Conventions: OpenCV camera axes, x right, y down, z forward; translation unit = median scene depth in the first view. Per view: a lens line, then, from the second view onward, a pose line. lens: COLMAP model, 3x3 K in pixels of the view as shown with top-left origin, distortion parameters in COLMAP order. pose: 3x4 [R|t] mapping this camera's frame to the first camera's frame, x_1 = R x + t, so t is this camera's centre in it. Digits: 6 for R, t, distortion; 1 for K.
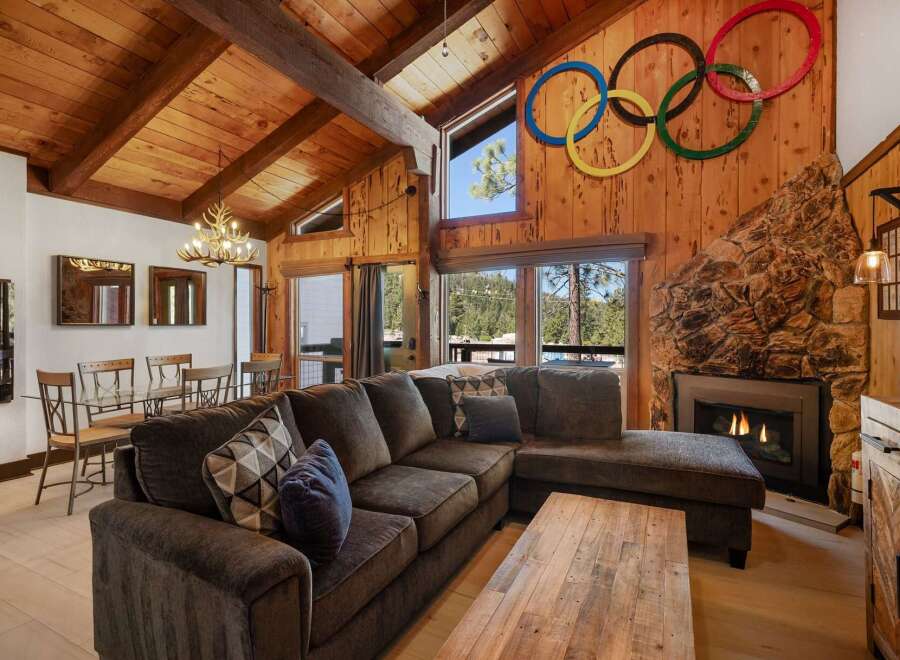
lens RADIAL K [[450.9, 0, 442.9], [0, 450.9, 327.4], [0, 0, 1]] dist [-0.008361, 0.000728]
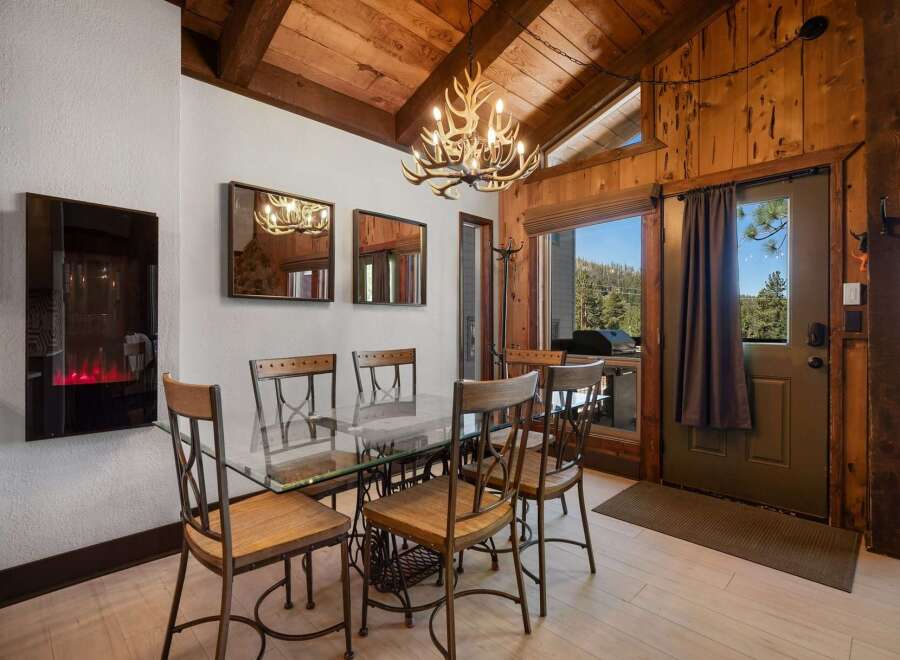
lens RADIAL K [[450.9, 0, 442.9], [0, 450.9, 327.4], [0, 0, 1]] dist [-0.008361, 0.000728]
pose [[0.942714, 0.000542, -0.333600, -0.358965], [-0.001183, 0.999998, -0.001717, 0.035048], [0.333599, 0.002013, 0.942713, 0.491990]]
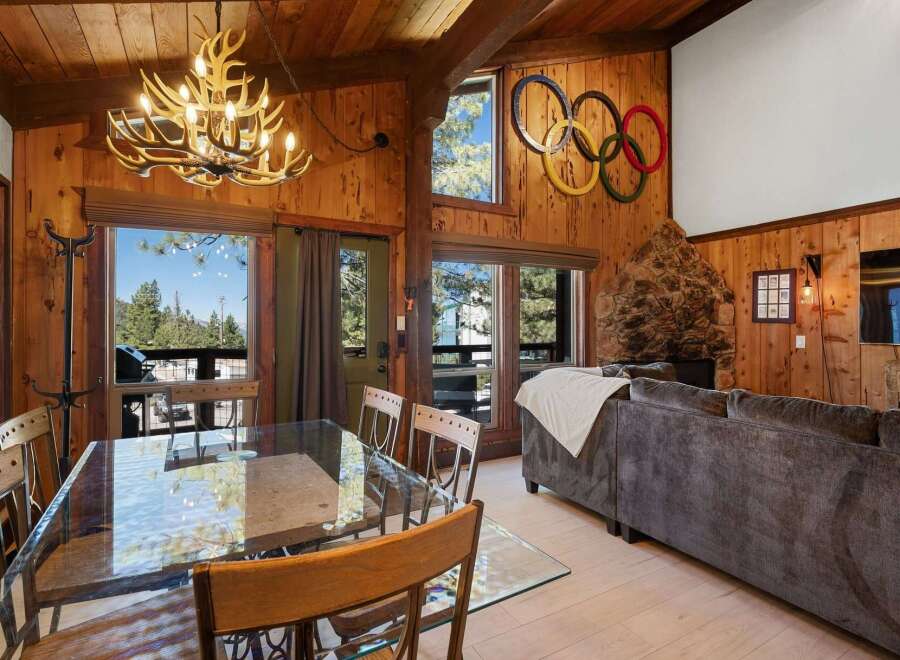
lens RADIAL K [[450.9, 0, 442.9], [0, 450.9, 327.4], [0, 0, 1]] dist [-0.008361, 0.000728]
pose [[0.561513, -0.002111, 0.827466, -0.760110], [0.000716, 0.999998, 0.002065, -0.002299], [-0.827468, -0.000567, 0.561513, 0.627689]]
